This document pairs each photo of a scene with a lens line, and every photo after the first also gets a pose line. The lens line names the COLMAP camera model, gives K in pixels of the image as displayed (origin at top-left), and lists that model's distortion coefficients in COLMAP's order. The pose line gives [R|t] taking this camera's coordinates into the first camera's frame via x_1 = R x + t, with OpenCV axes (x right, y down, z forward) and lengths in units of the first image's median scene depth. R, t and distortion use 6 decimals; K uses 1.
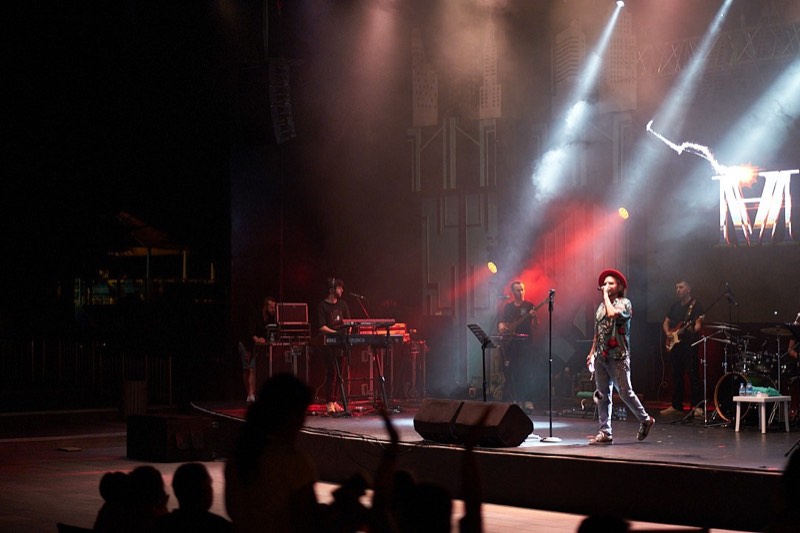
lens RADIAL K [[1862.2, 0, 423.8], [0, 1862.2, 268.3], [0, 0, 1]] dist [-0.012884, 0.456813]
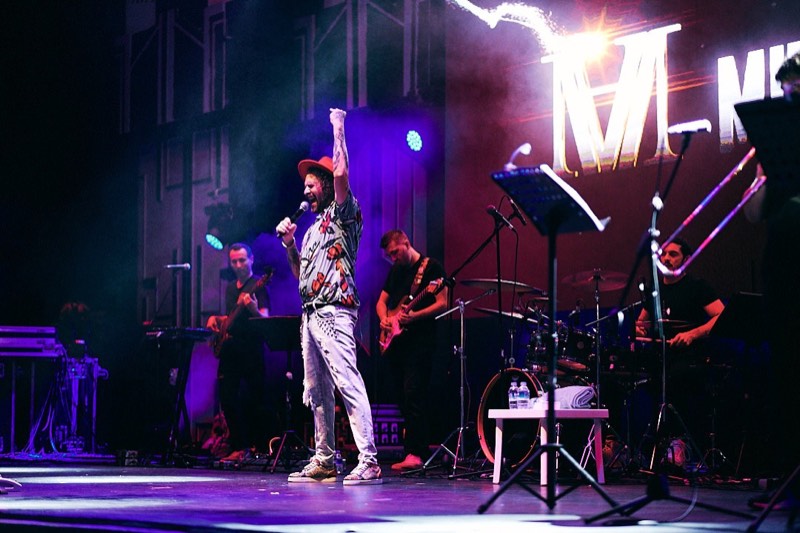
lens RADIAL K [[1862.2, 0, 423.8], [0, 1862.2, 268.3], [0, 0, 1]] dist [-0.012884, 0.456813]
pose [[0.999617, 0.009085, -0.026143, 0.131977], [-0.010849, 0.997615, -0.068162, 0.053602], [0.025461, 0.068420, 0.997332, 0.426643]]
